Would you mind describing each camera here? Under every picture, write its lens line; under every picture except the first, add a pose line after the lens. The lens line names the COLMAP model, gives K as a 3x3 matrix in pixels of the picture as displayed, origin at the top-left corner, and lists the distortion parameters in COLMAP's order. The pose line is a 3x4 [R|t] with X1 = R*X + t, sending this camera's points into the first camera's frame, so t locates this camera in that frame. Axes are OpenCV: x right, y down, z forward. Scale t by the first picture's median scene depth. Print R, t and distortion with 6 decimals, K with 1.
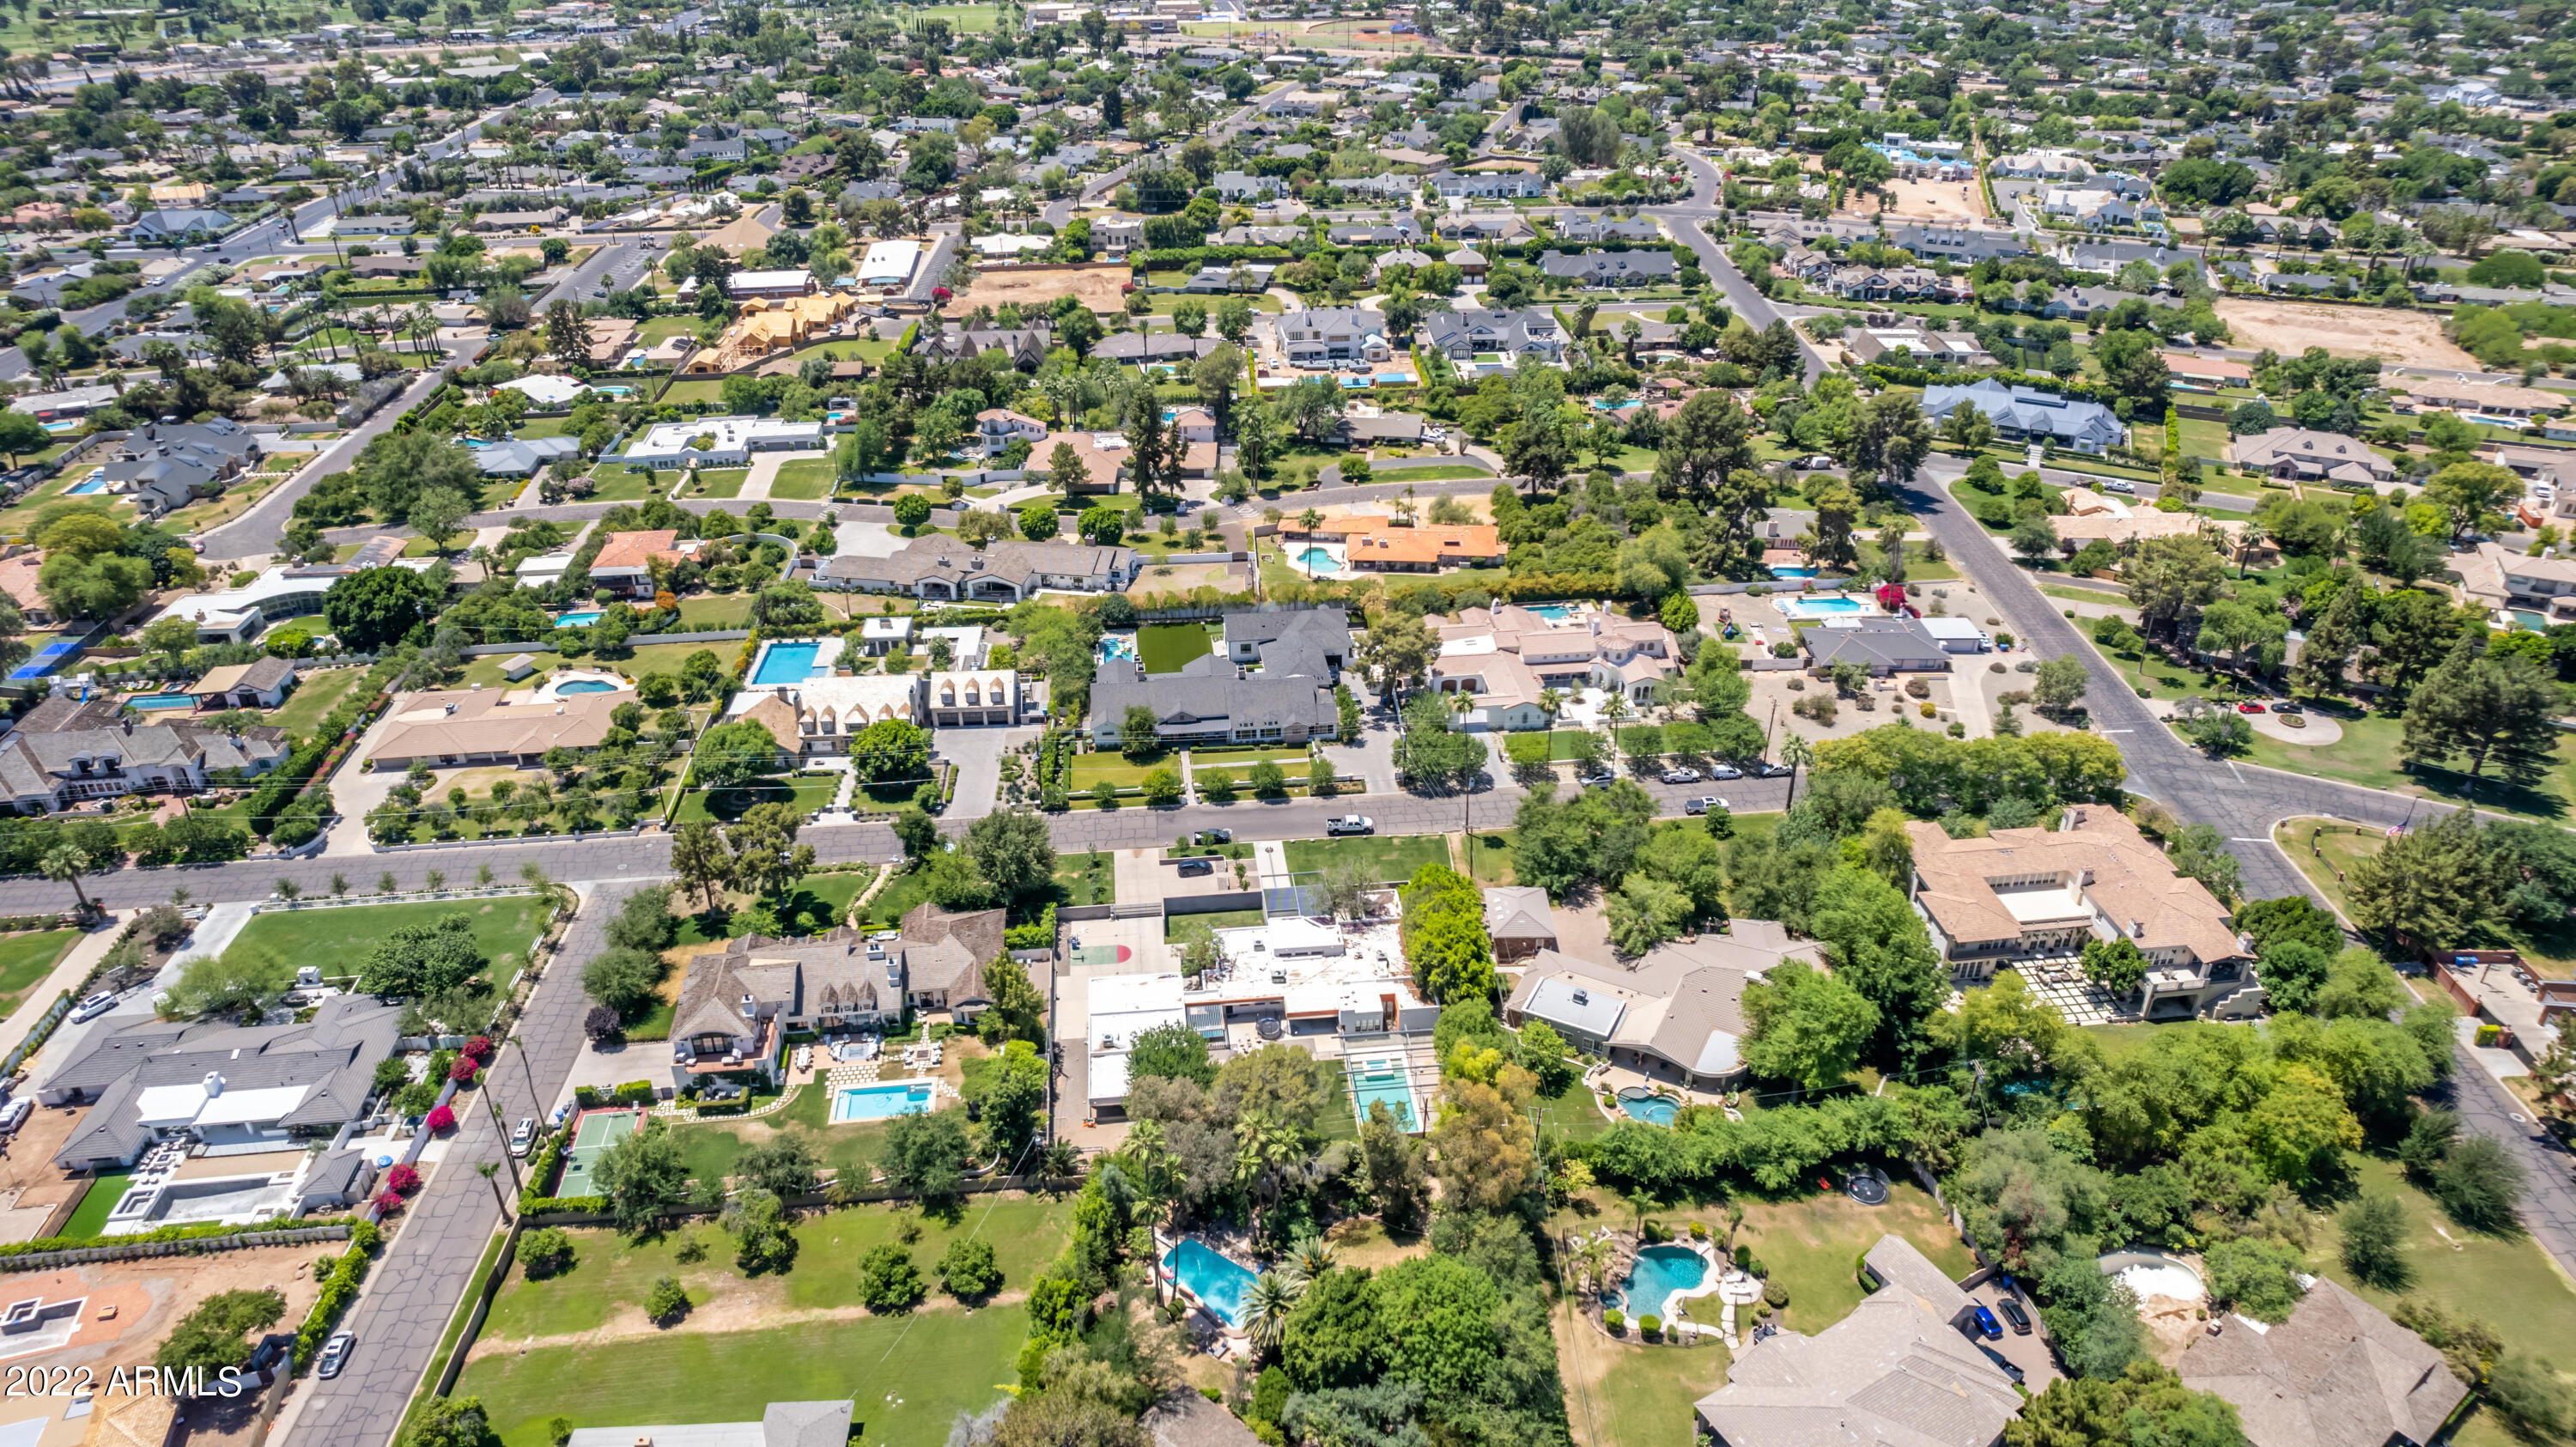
lens RADIAL K [[1643.2, 0, 1293.4], [0, 1643.2, 718.1], [0, 0, 1]] dist [-0.068402, 0.057459]
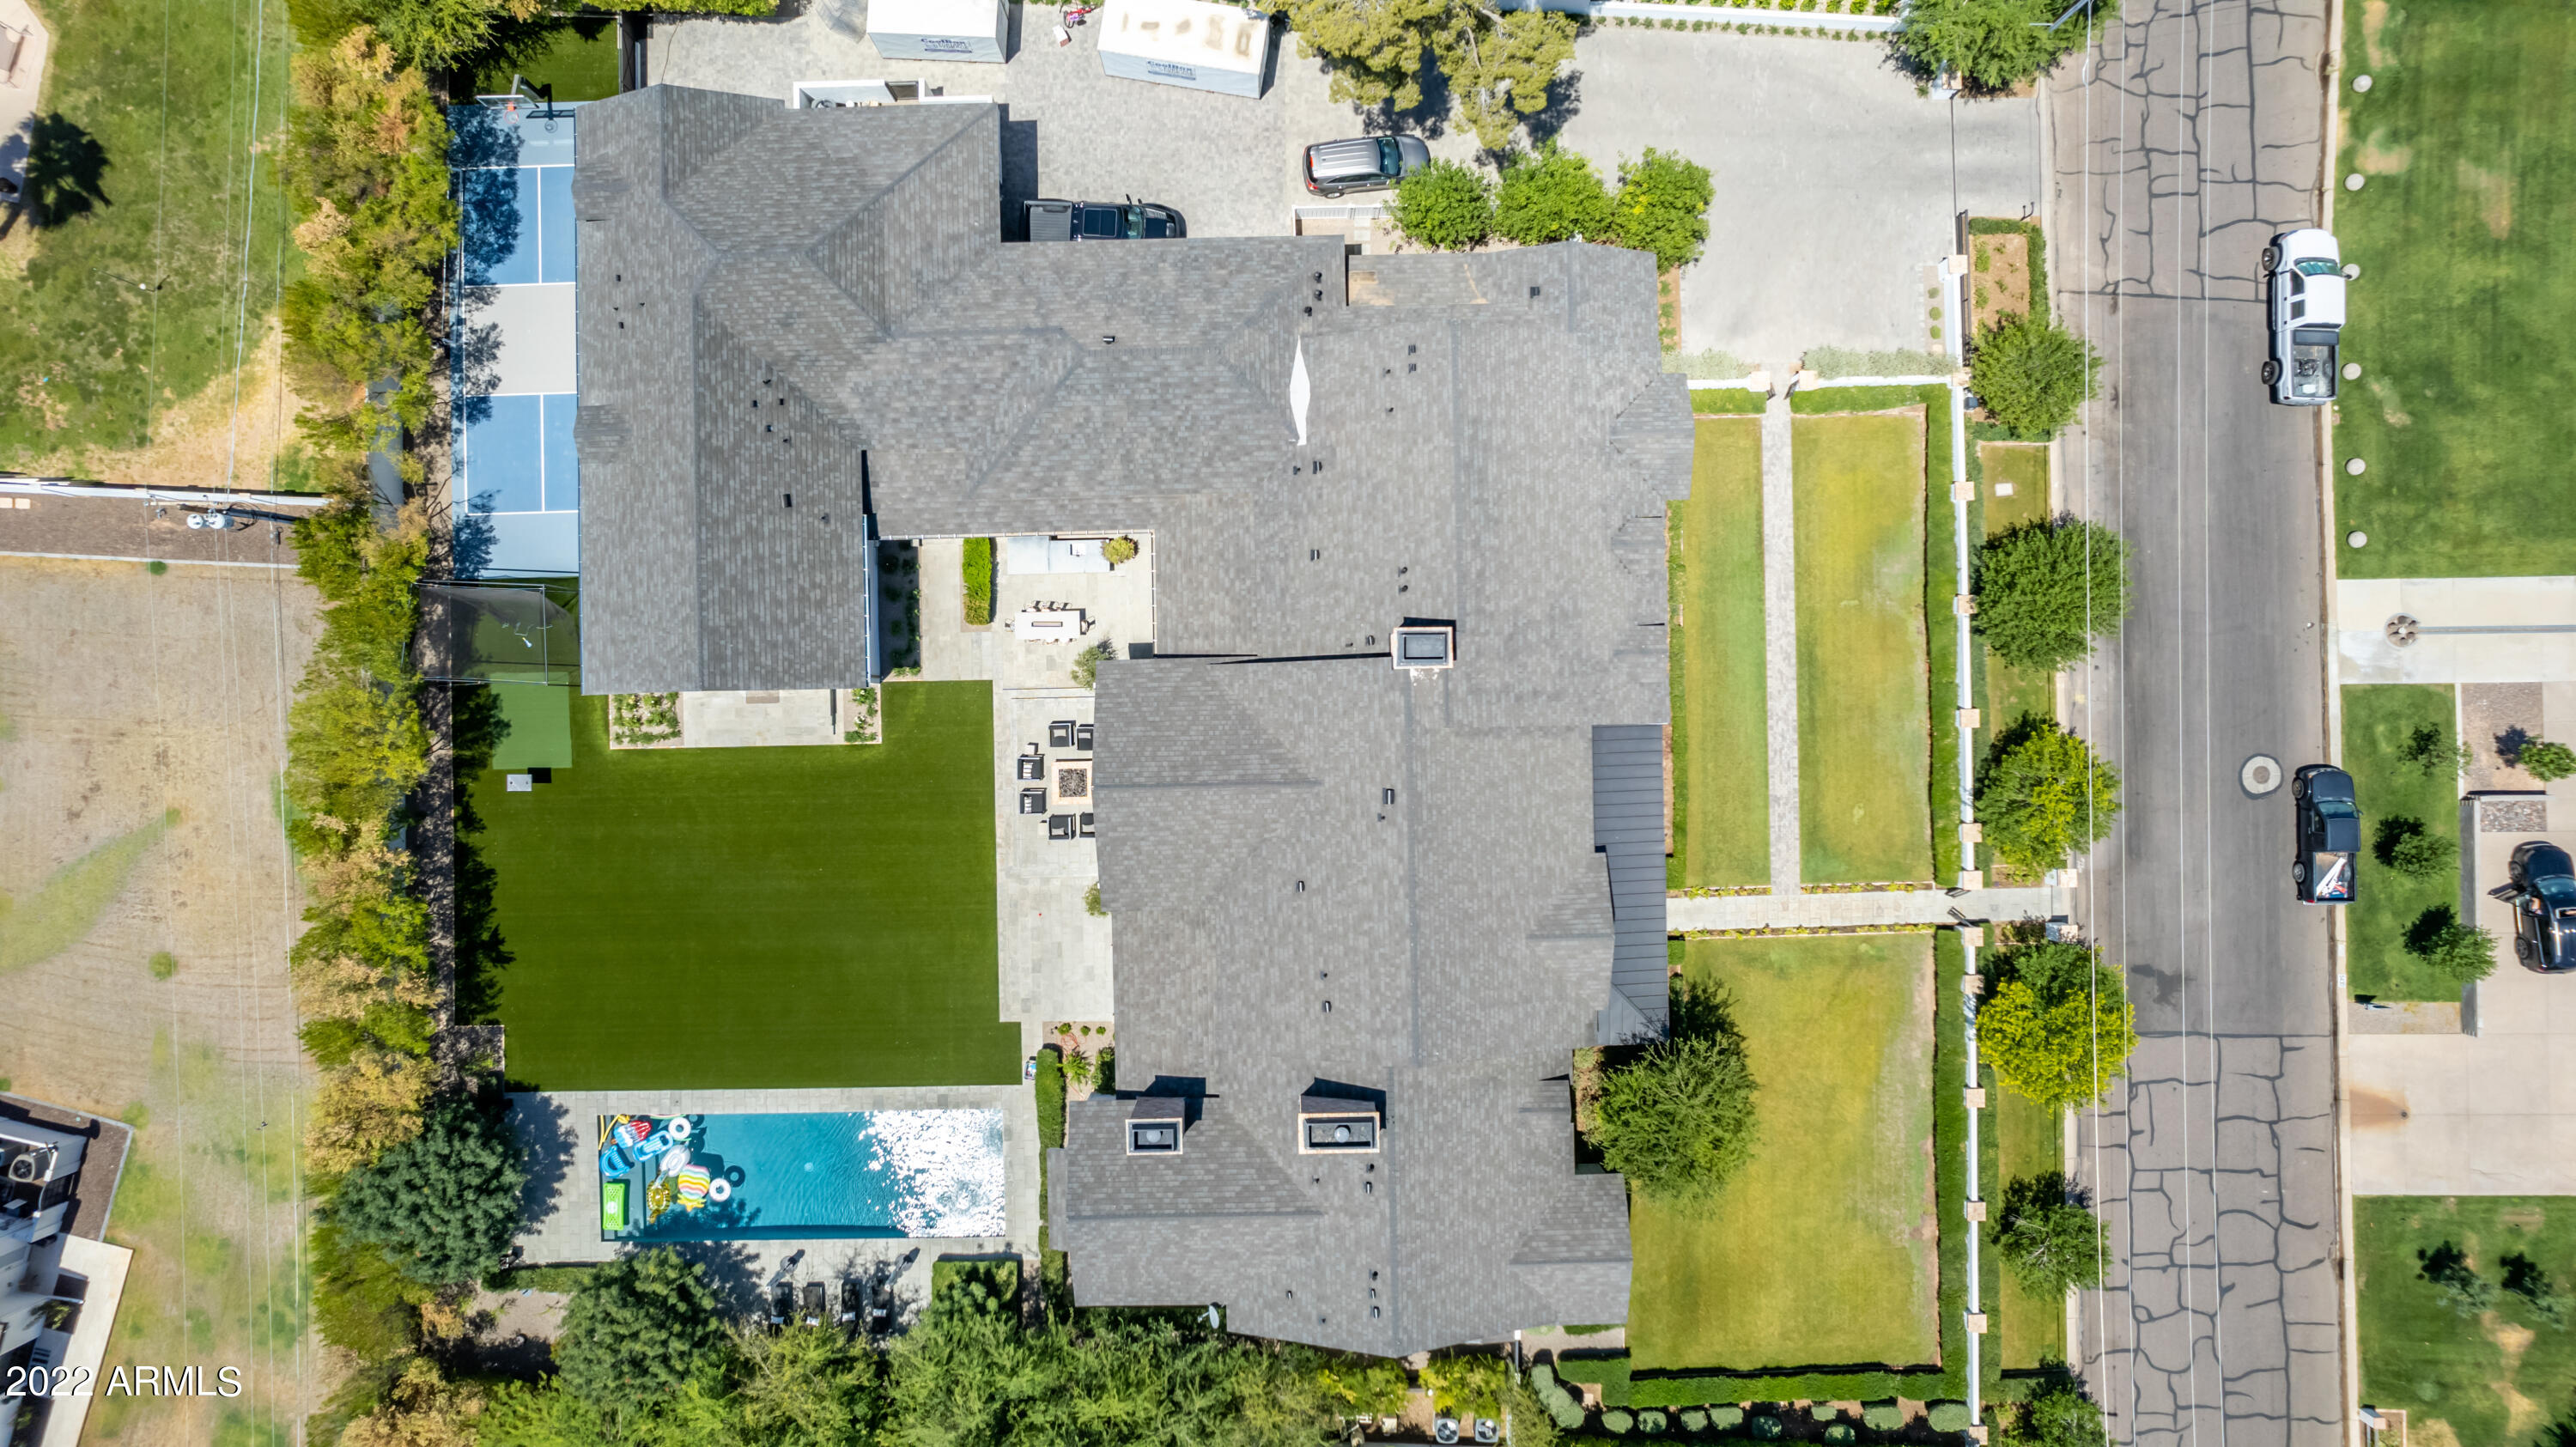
lens RADIAL K [[1643.2, 0, 1293.4], [0, 1643.2, 718.1], [0, 0, 1]] dist [-0.068402, 0.057459]
pose [[0.097382, -0.995183, 0.011278, -0.044667], [0.489235, 0.057735, 0.870239, -0.216410], [-0.866698, -0.079228, 0.492501, 0.914026]]
